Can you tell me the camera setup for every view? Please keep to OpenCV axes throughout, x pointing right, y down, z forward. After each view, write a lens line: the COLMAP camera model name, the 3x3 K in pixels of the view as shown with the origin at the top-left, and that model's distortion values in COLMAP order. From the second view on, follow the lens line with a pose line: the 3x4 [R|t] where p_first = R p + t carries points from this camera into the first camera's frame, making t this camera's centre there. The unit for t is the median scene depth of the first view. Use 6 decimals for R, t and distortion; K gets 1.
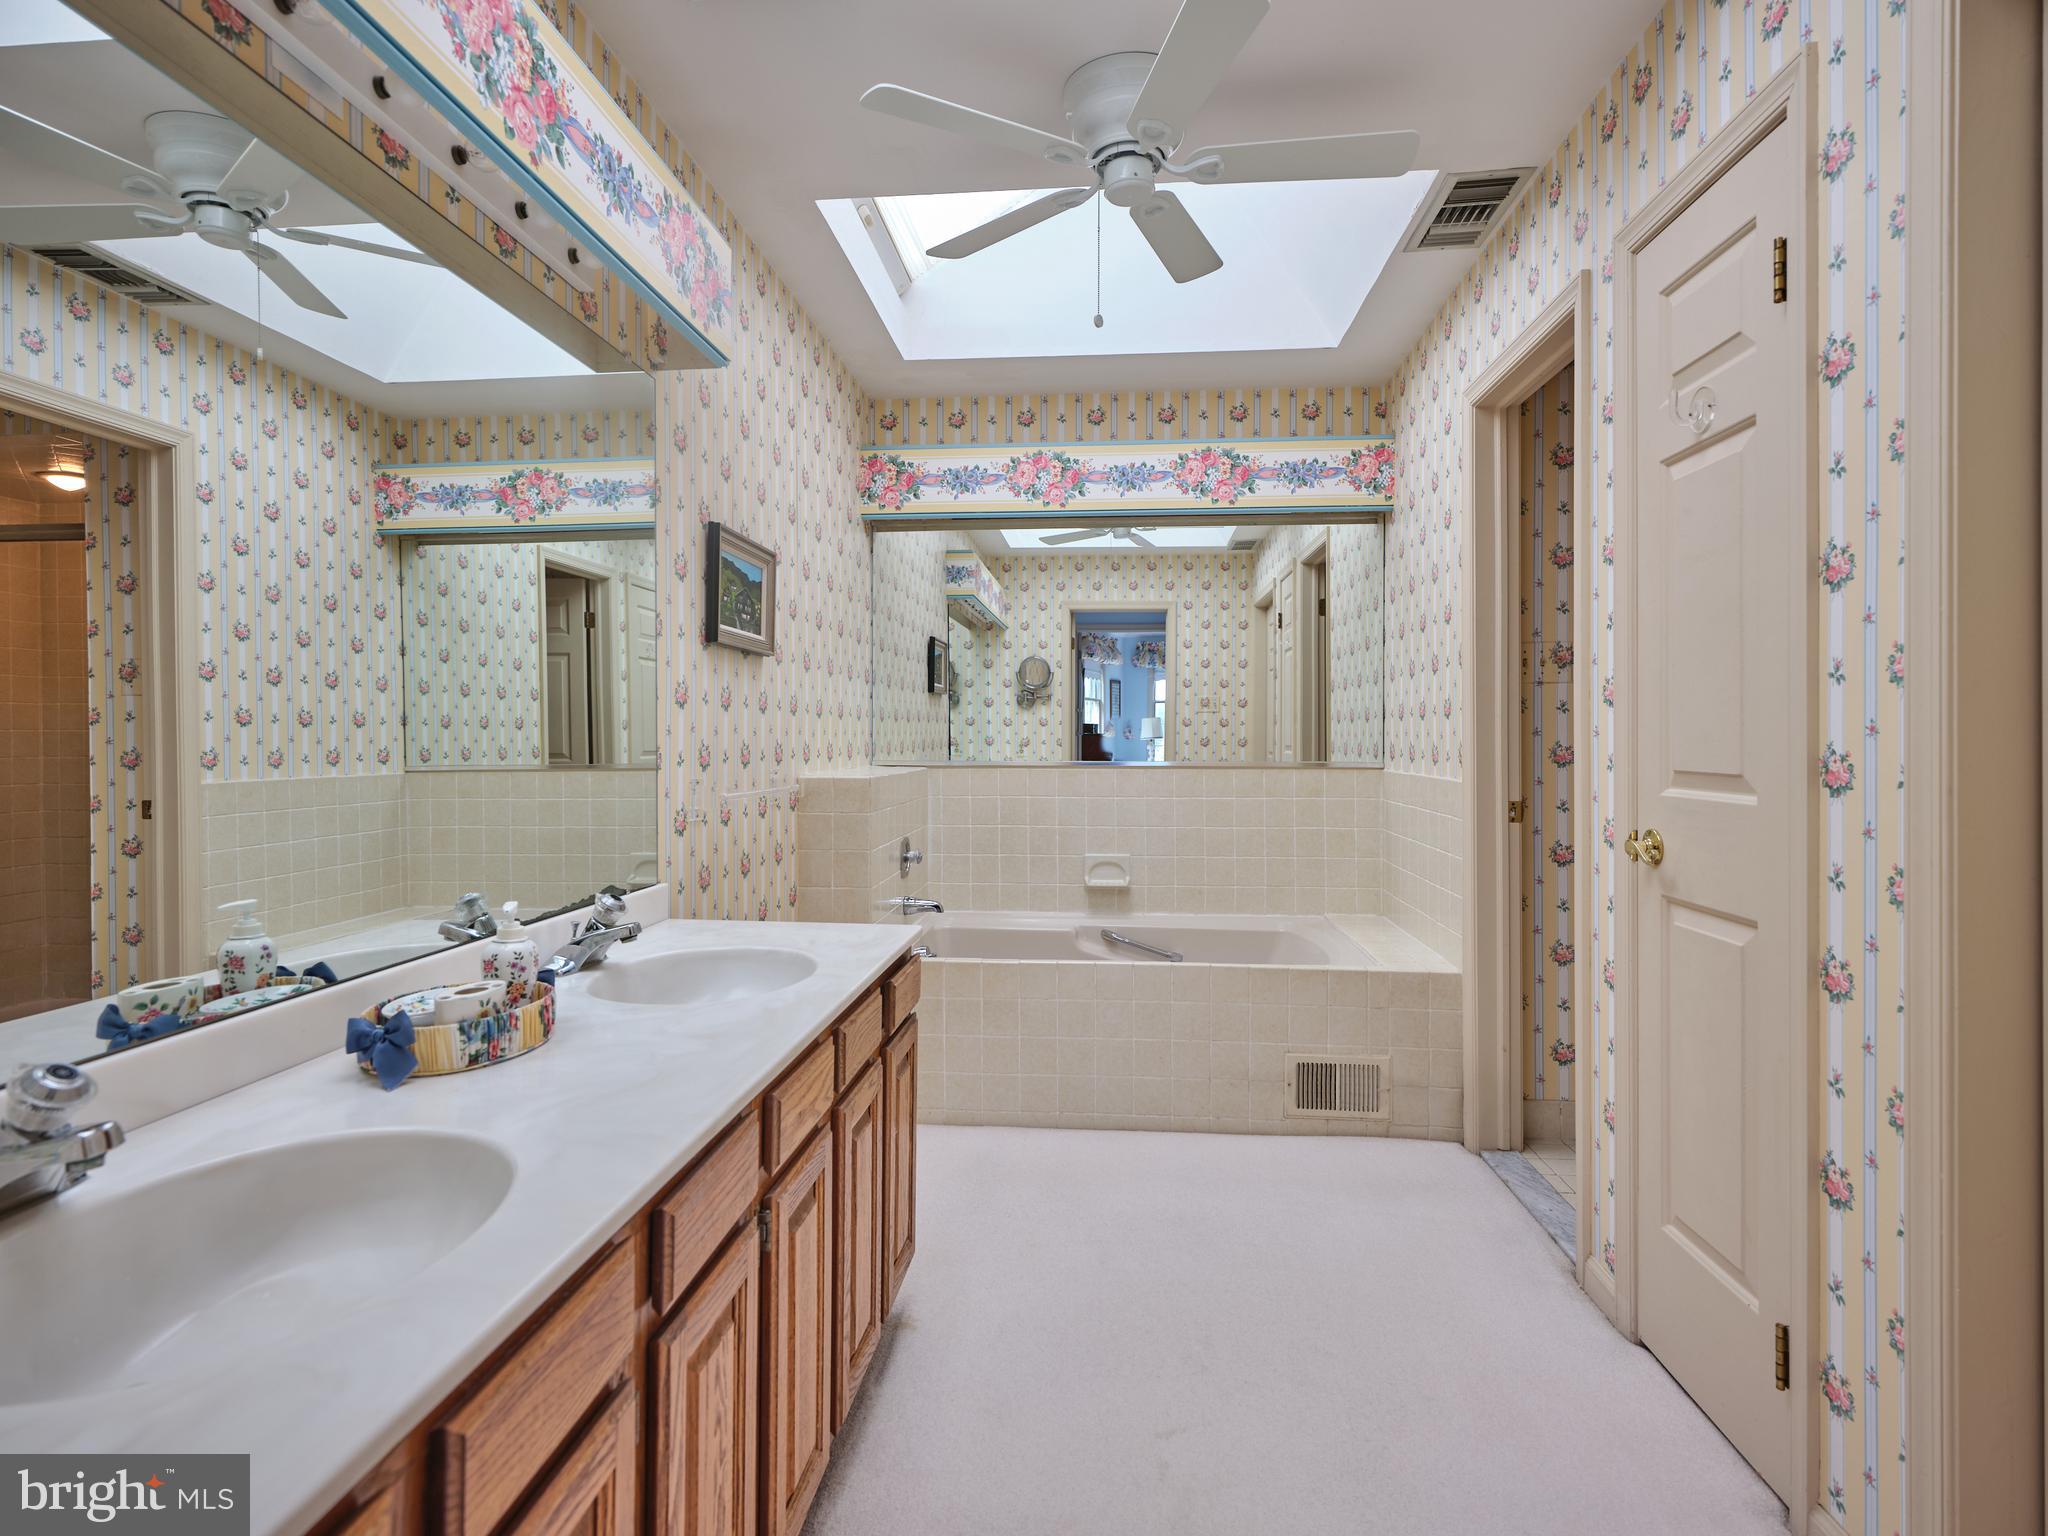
lens RADIAL K [[1074.5, 0, 1030.9], [0, 1074.5, 748.4], [0, 0, 1]] dist [0.002847, -0.001078]
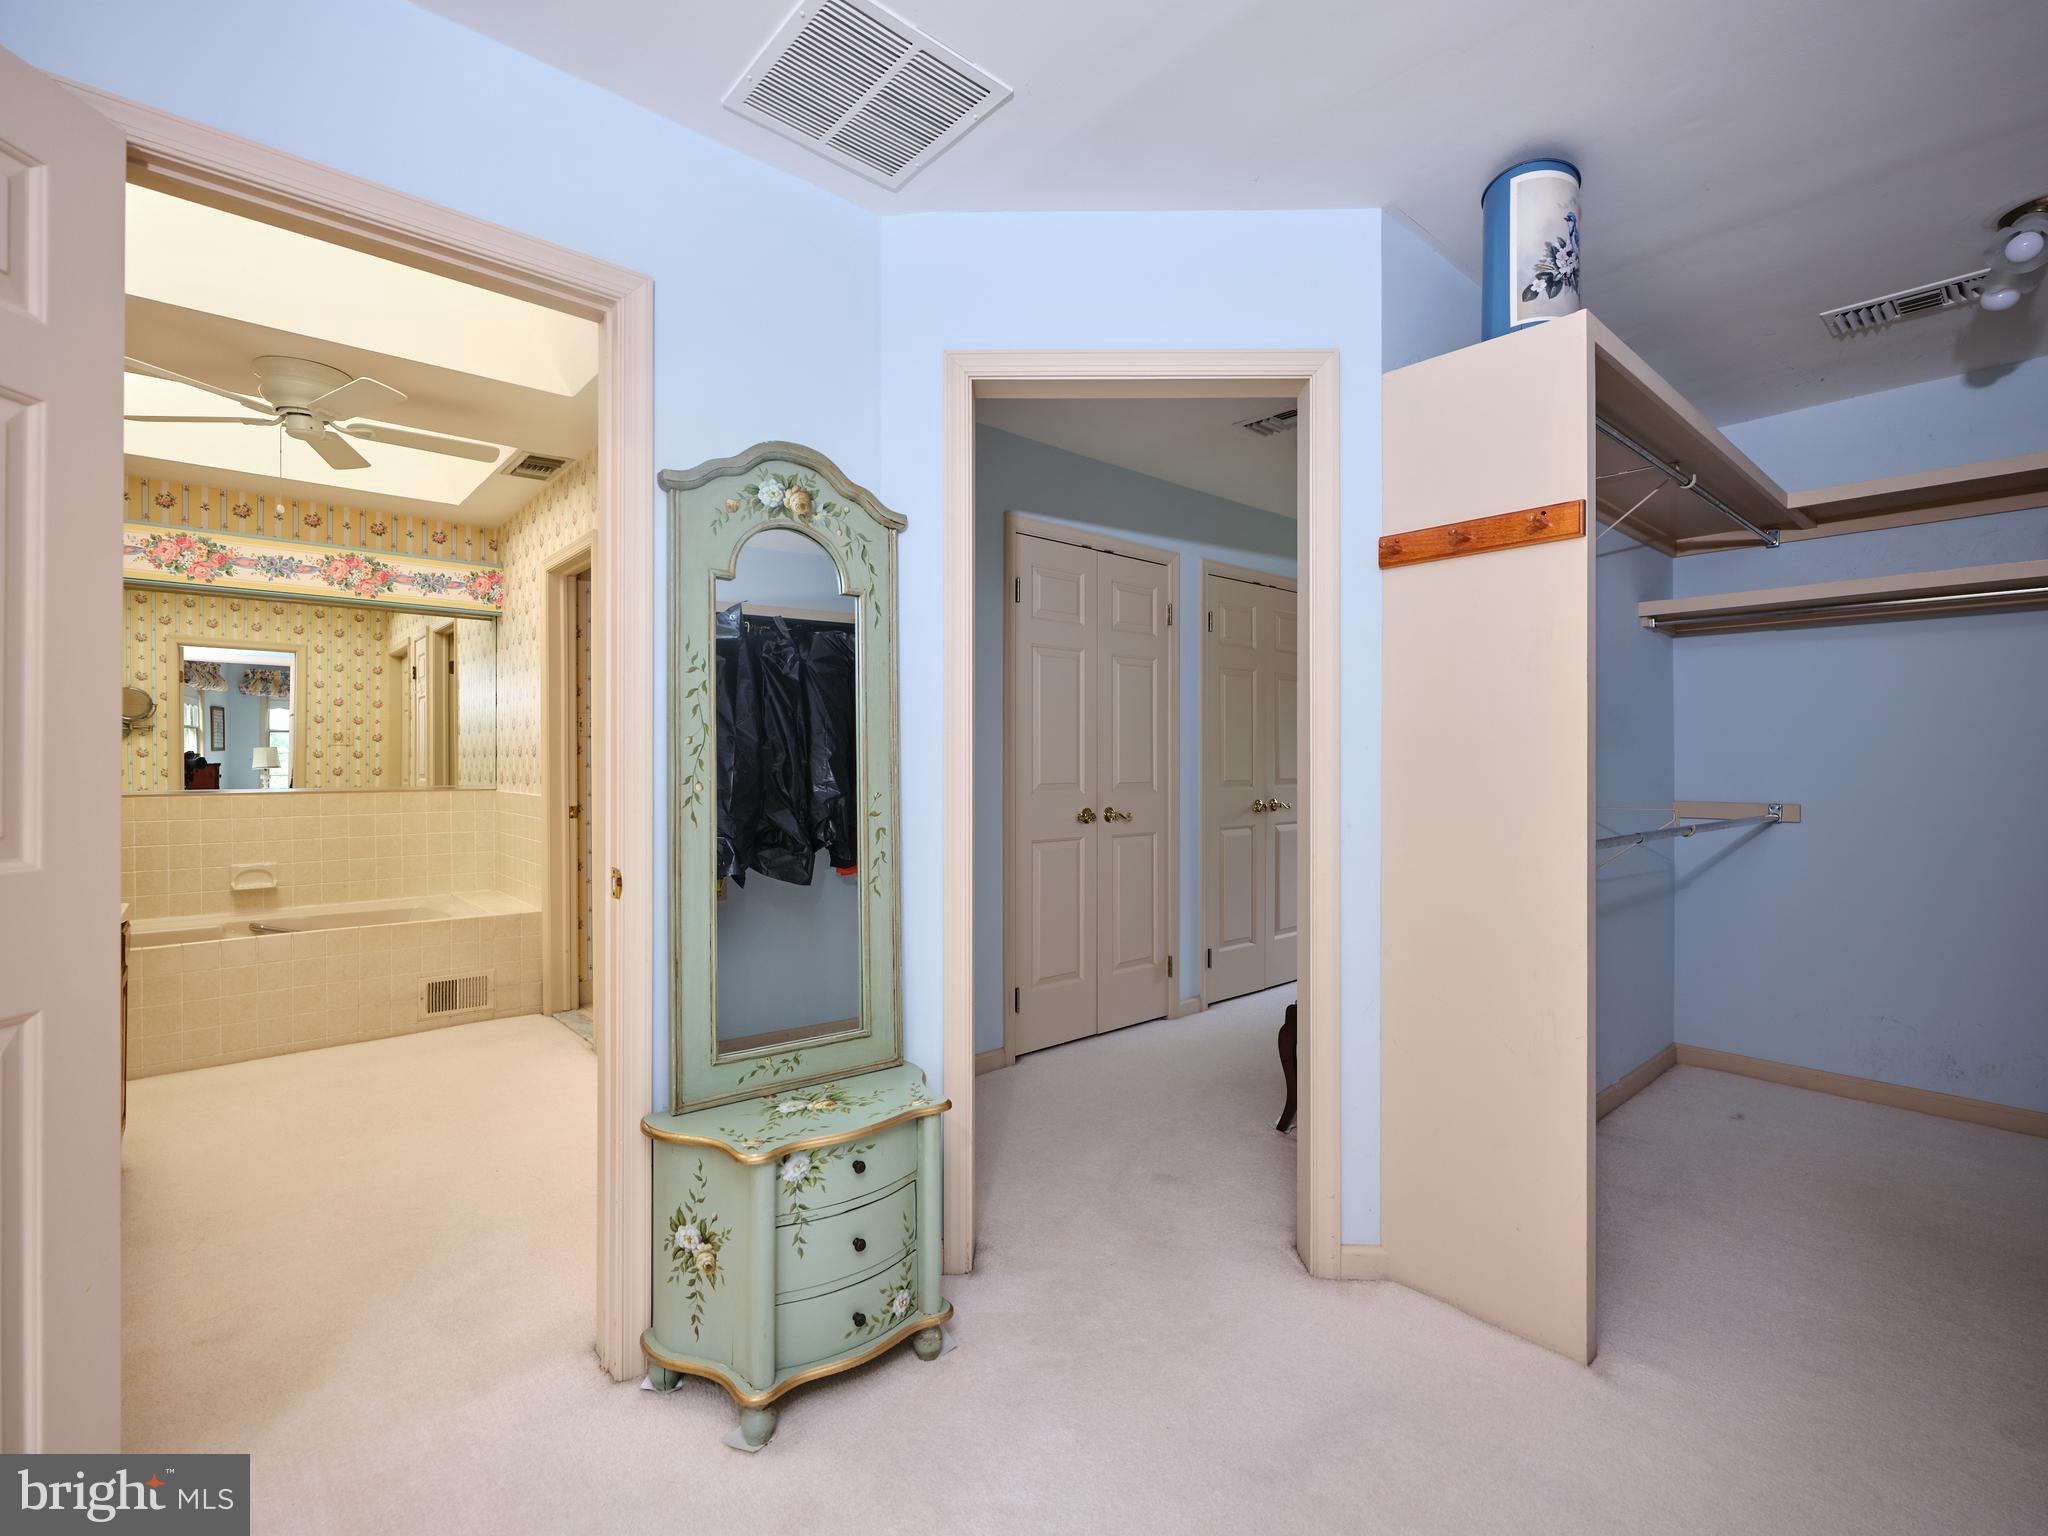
lens RADIAL K [[941.1, 0, 1016.5], [0, 941.1, 758.5], [0, 0, 1]] dist [0.002641, 0.000659]
pose [[0.699388, 0.001135, 0.714741, -0.095181], [0.009826, 0.999889, -0.011203, -0.002152], [-0.714675, 0.014858, 0.699299, -0.411096]]
